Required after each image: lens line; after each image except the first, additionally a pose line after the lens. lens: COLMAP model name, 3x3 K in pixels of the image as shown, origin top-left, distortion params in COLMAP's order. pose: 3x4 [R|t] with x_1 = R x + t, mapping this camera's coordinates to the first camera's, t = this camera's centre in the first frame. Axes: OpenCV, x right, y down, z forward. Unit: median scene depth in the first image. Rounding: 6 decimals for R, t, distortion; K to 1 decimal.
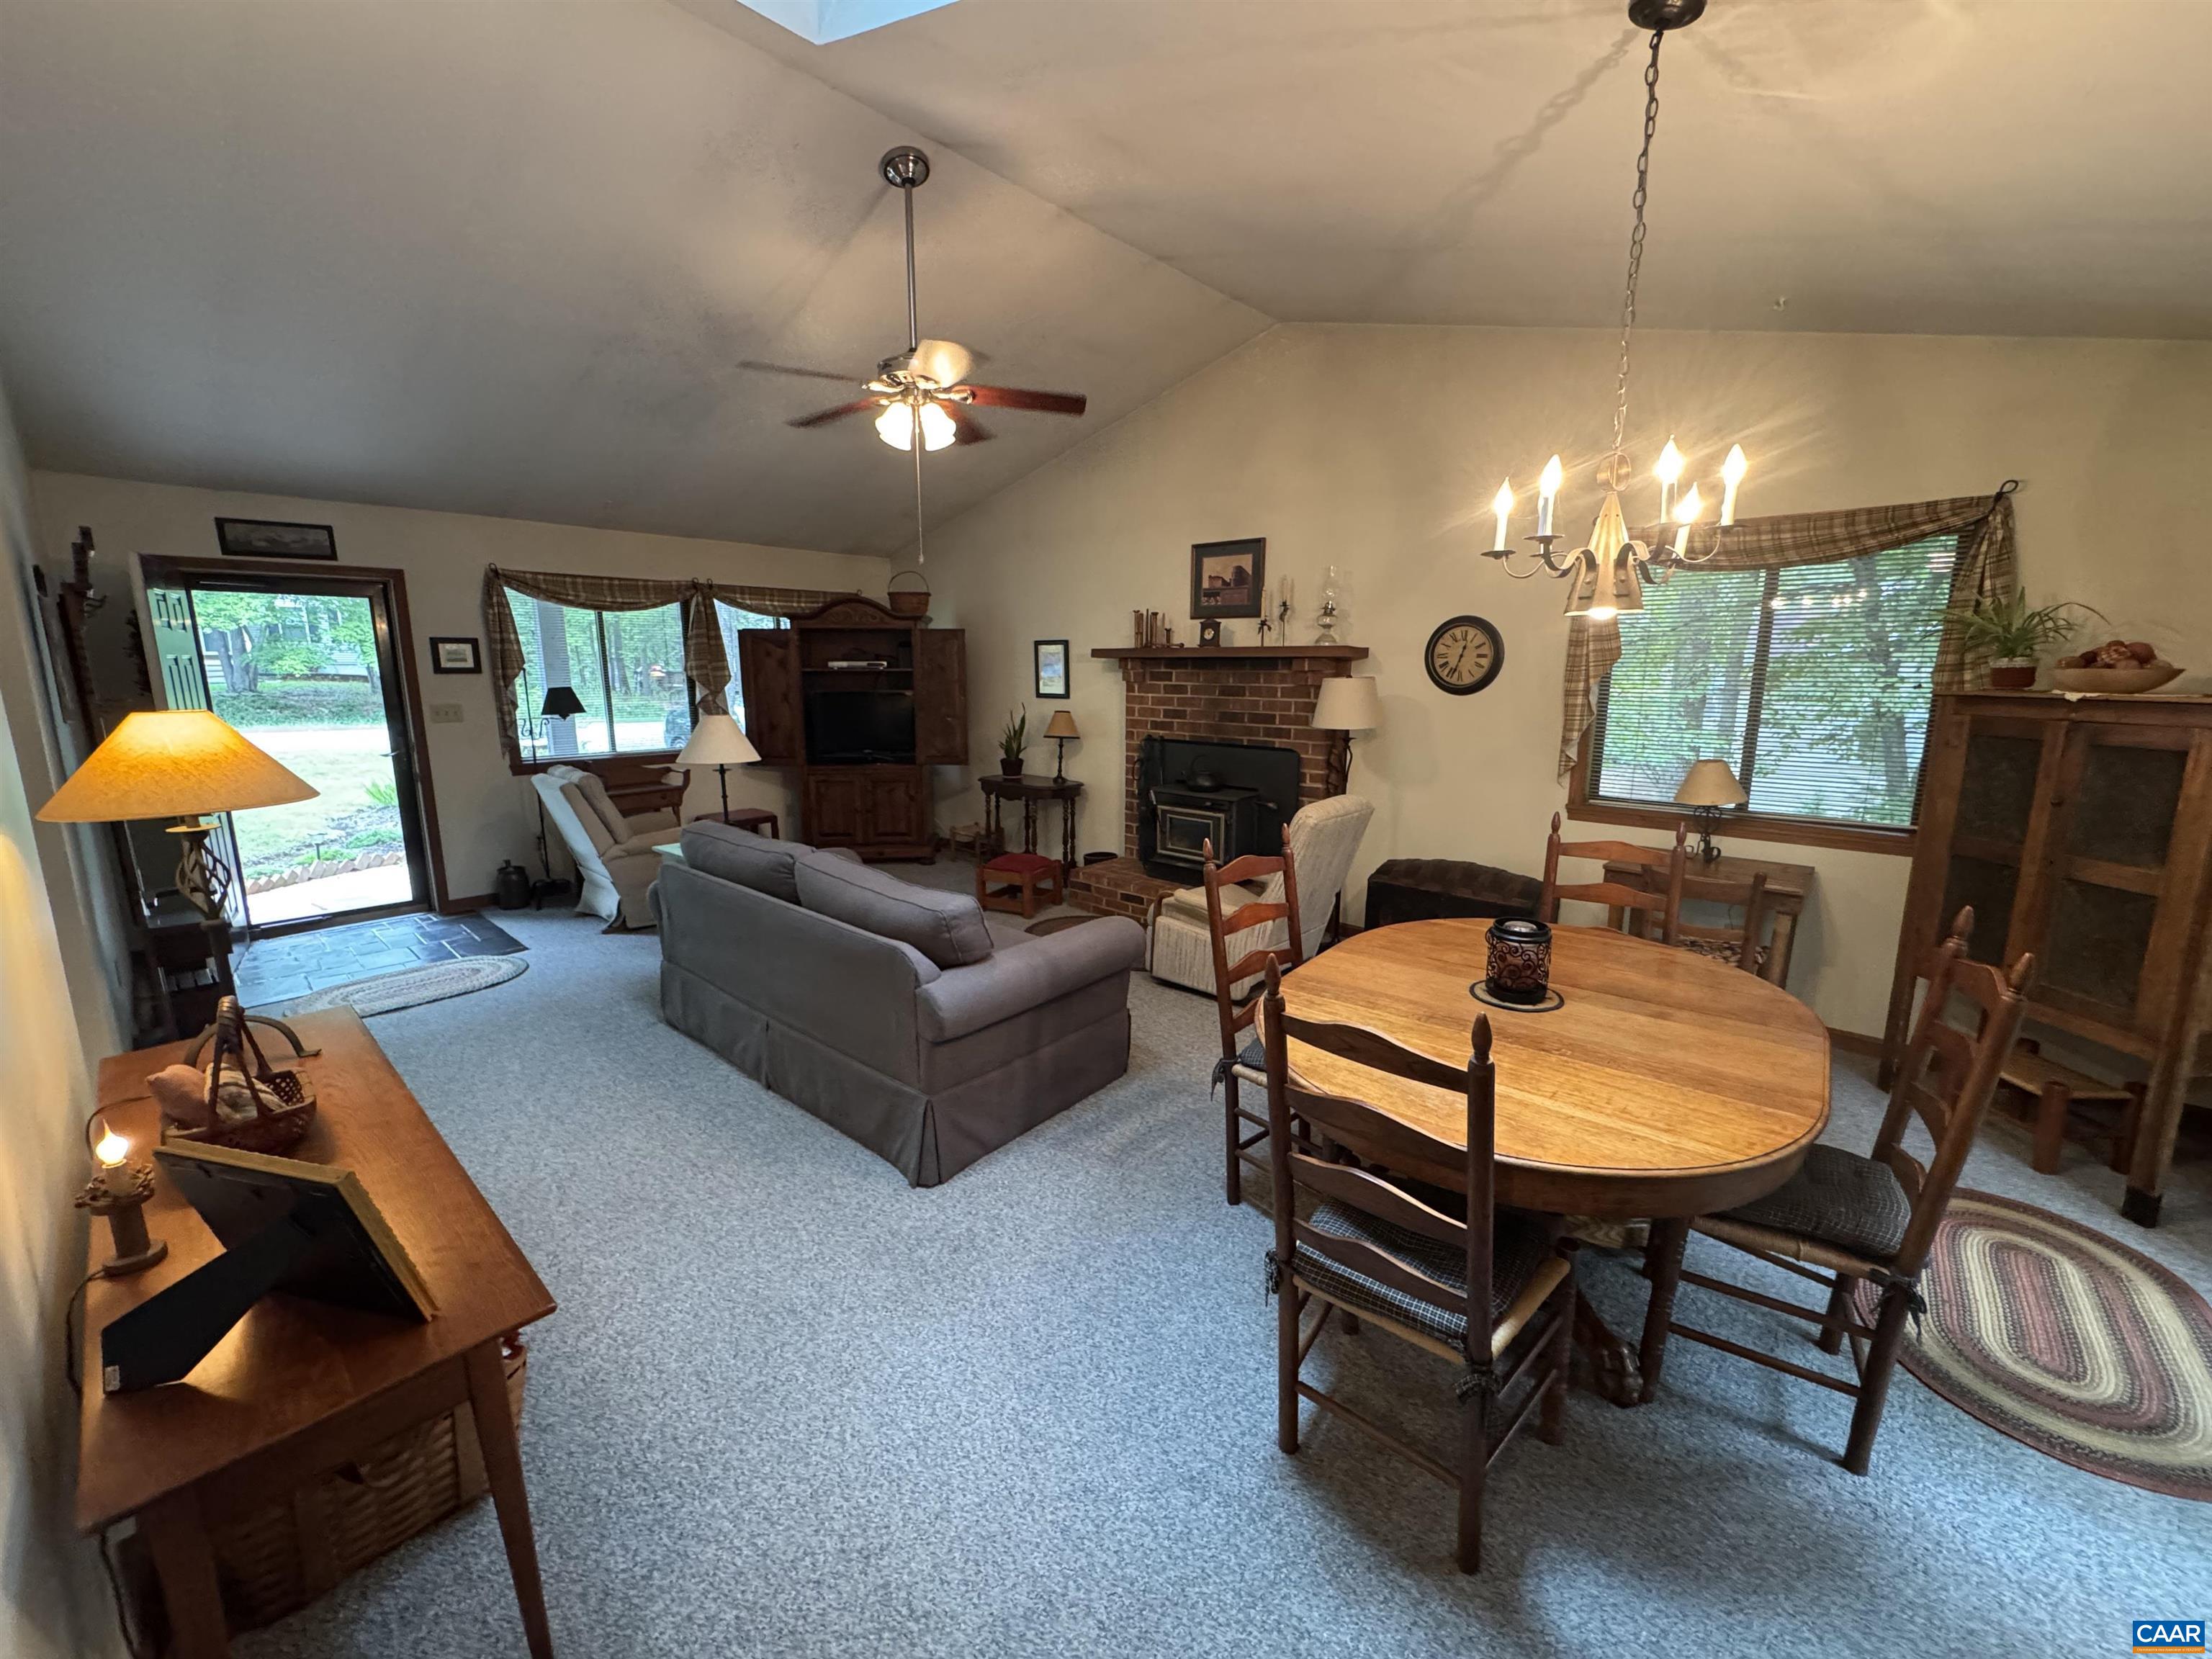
lens RADIAL K [[881.3, 0, 1097.3], [0, 881.3, 823.9], [0, 0, 1]] dist [-0.000716, -0.000056]
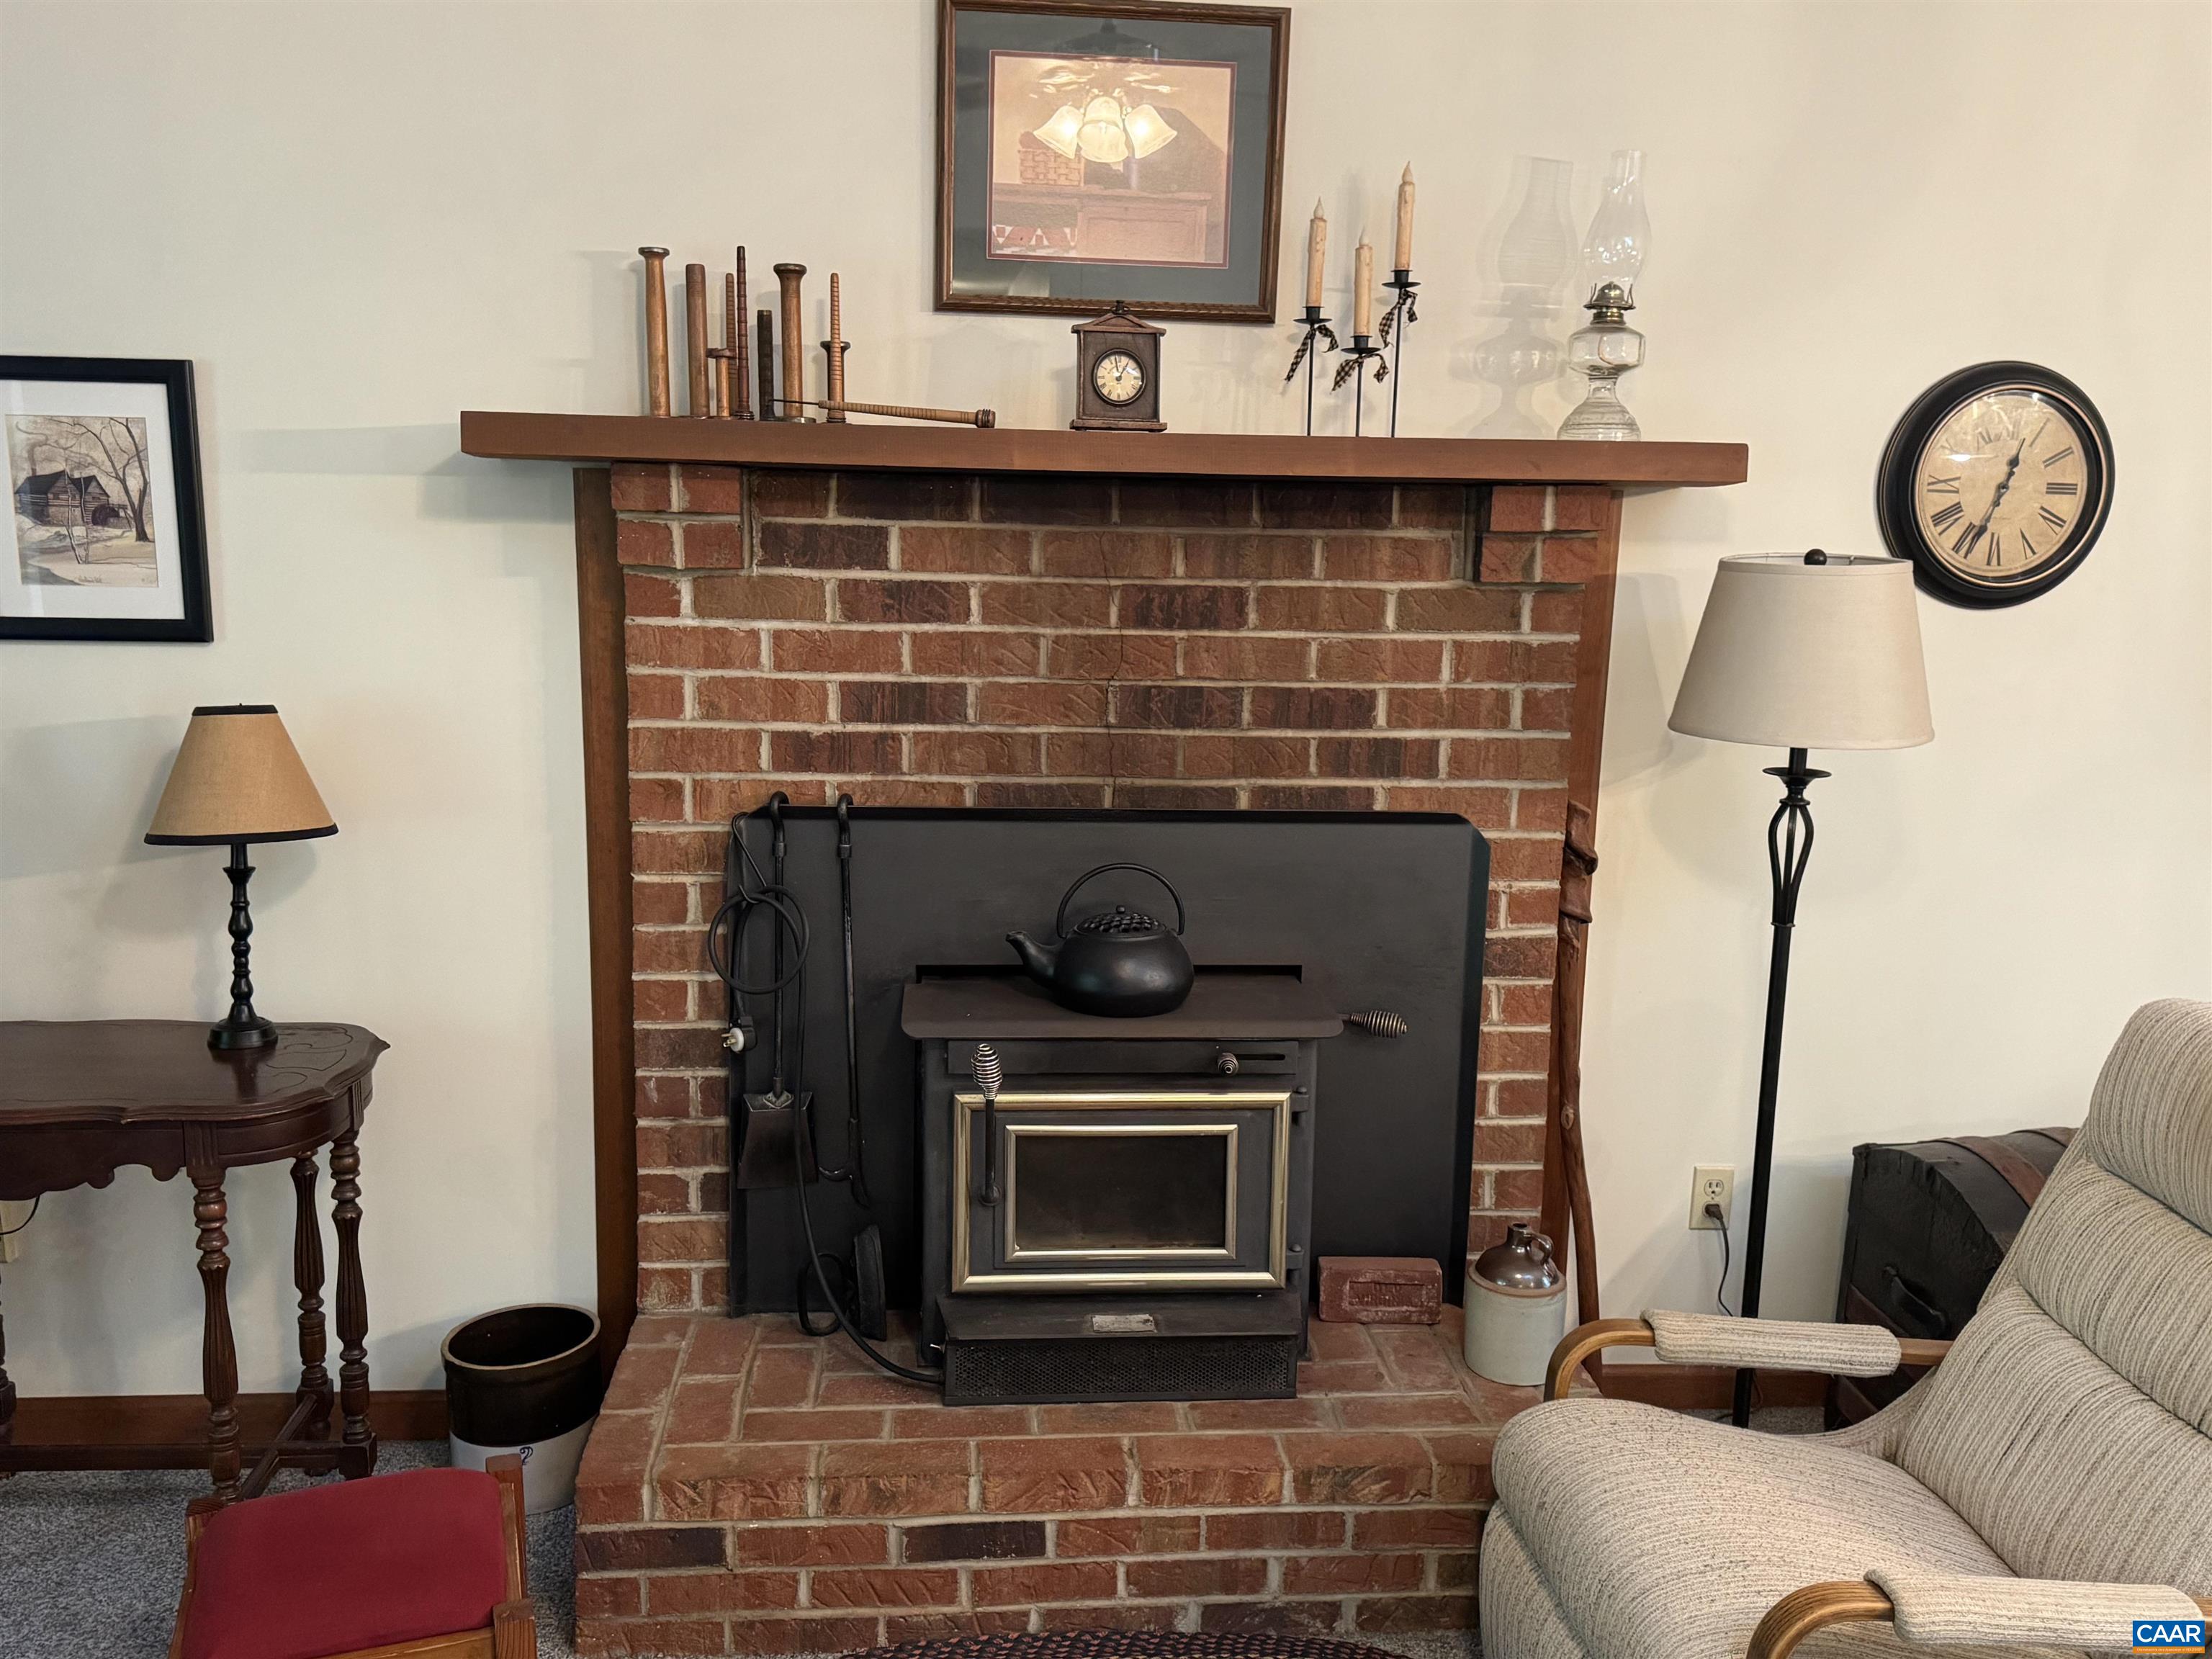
lens RADIAL K [[1846.6, 0, 1107.1], [0, 1846.6, 850.3], [0, 0, 1]] dist [0.076139, -0.026336]
pose [[0.672031, -0.119666, 0.730790, -0.264880], [0.114140, 0.991803, 0.057444, -0.112904], [-0.731673, 0.044809, 0.680181, 0.646599]]
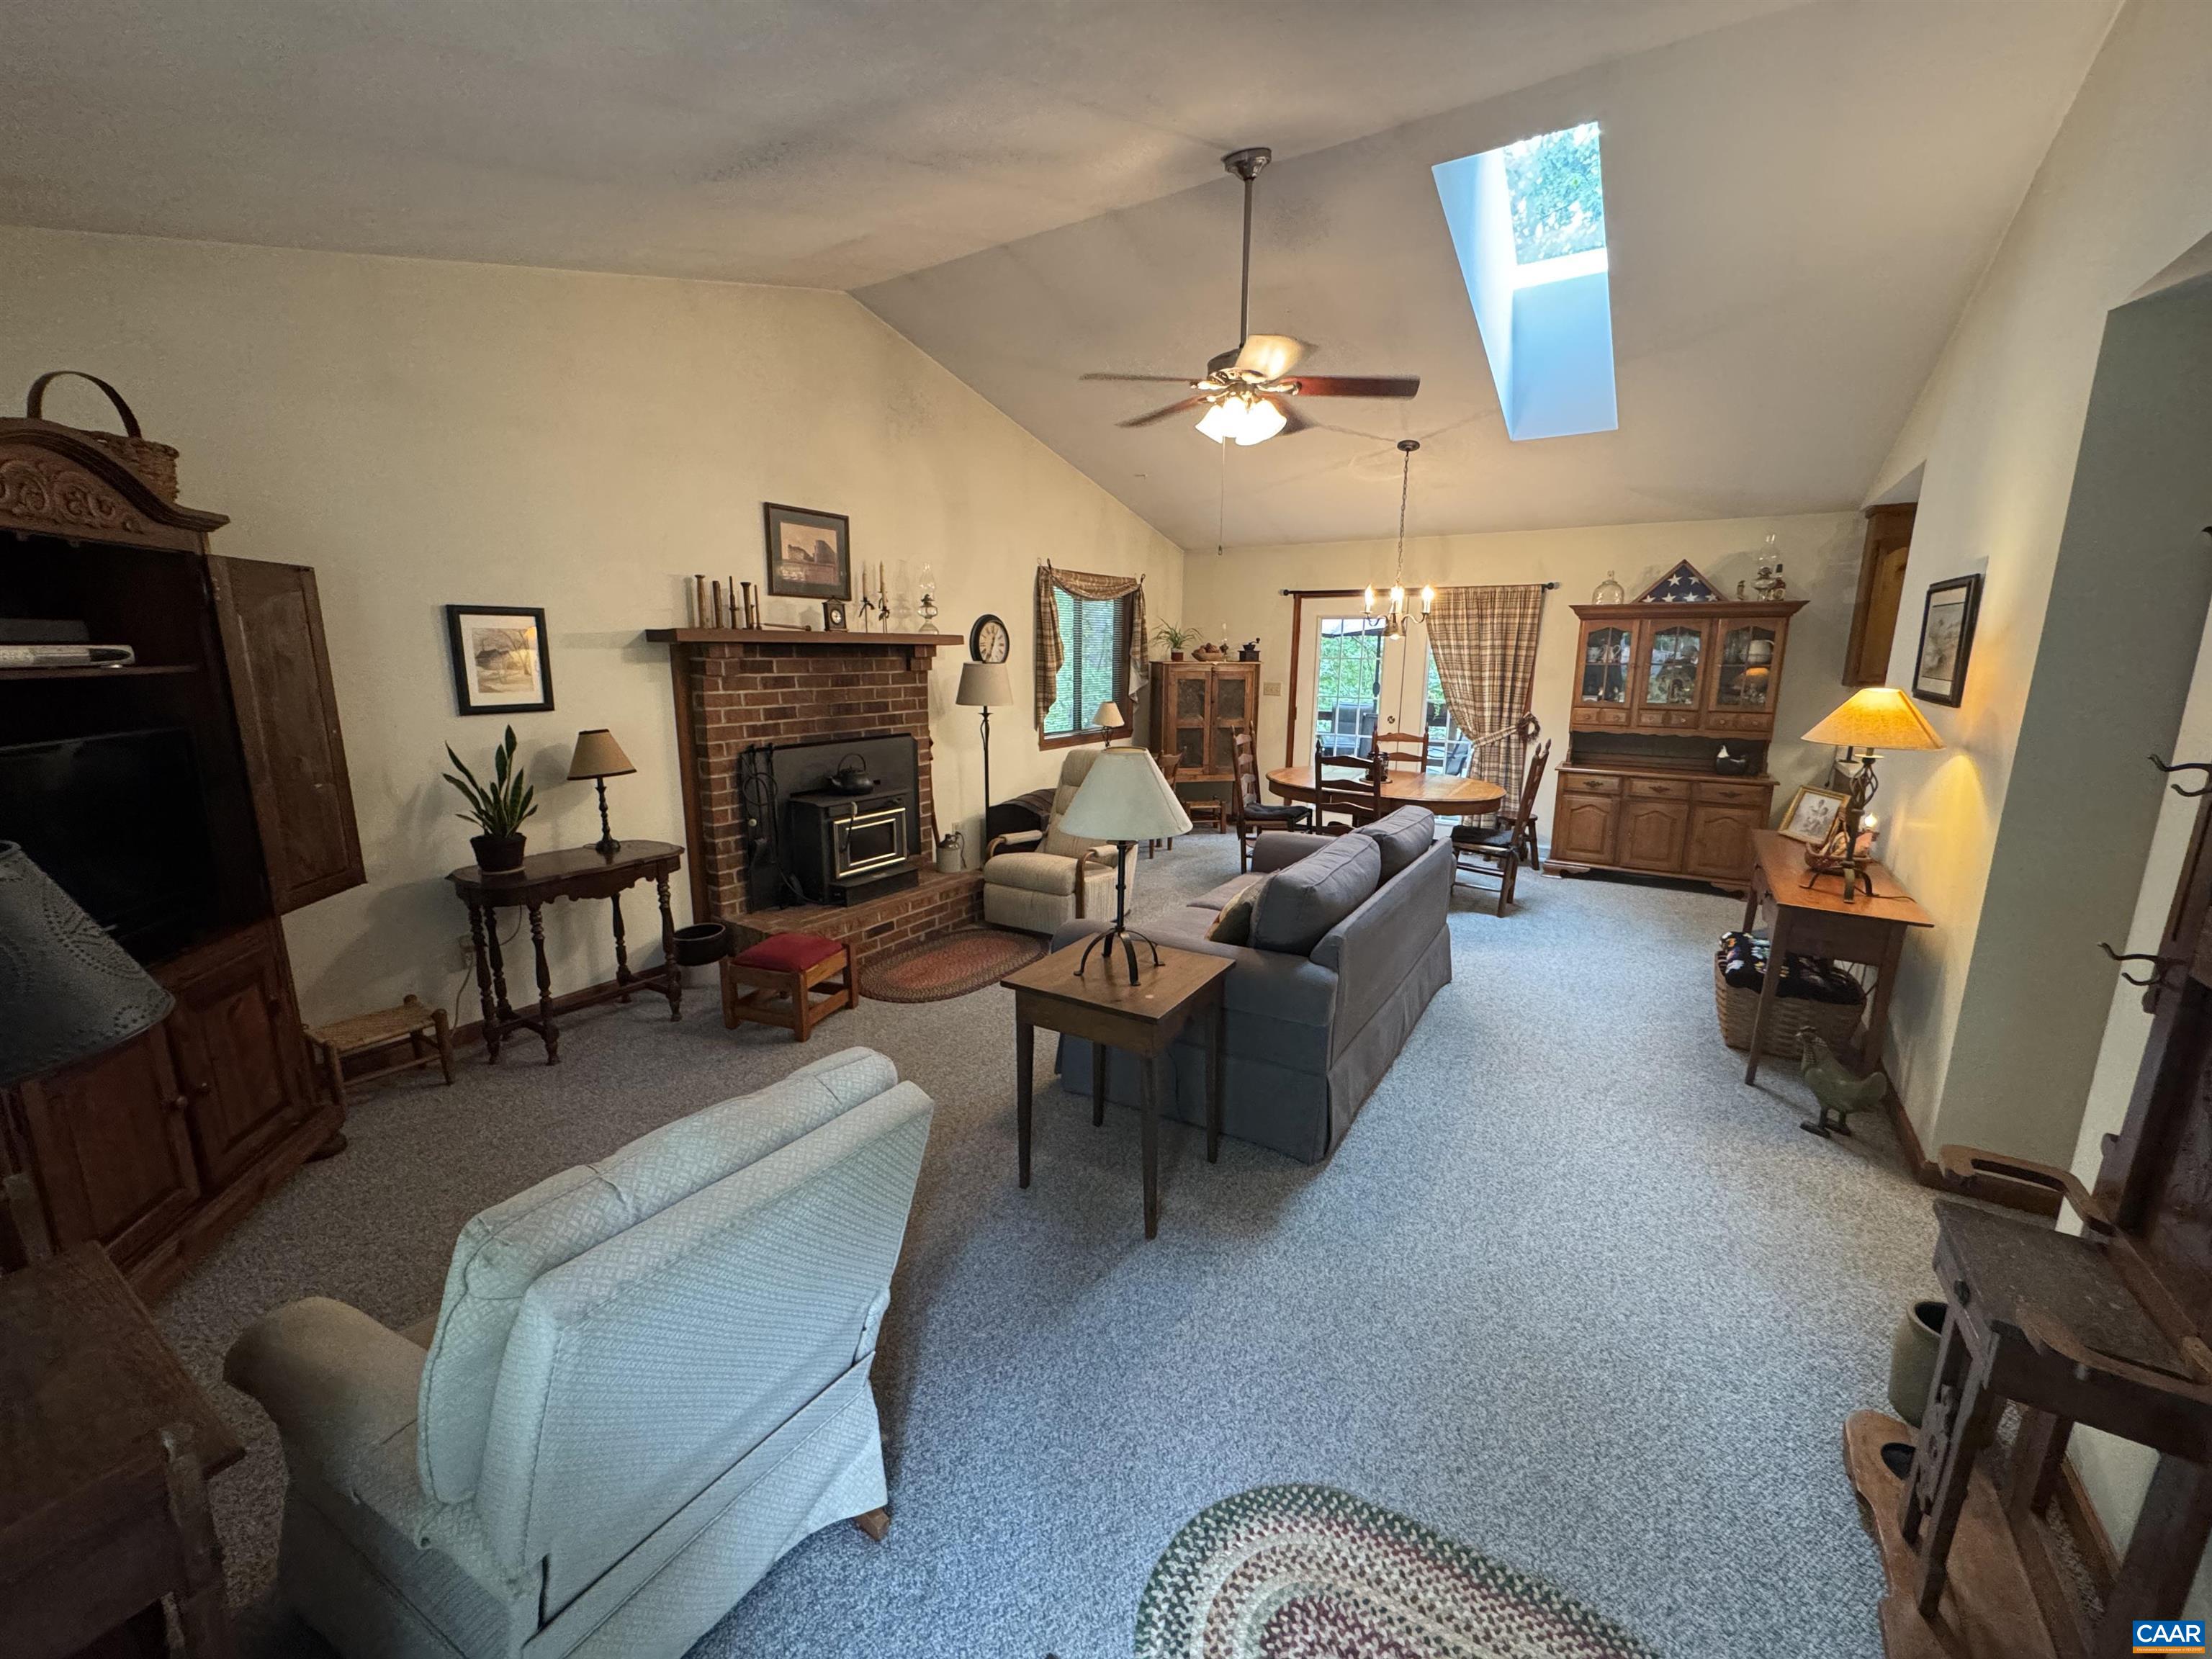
lens RADIAL K [[881.3, 0, 1106.5], [0, 881.3, 829.2], [0, 0, 1]] dist [-0.000716, -0.000056]
pose [[-0.171962, -0.197711, 0.965059, -0.798728], [0.174179, 0.958115, 0.227325, -0.162565], [-0.969583, 0.207184, -0.130322, 0.882885]]
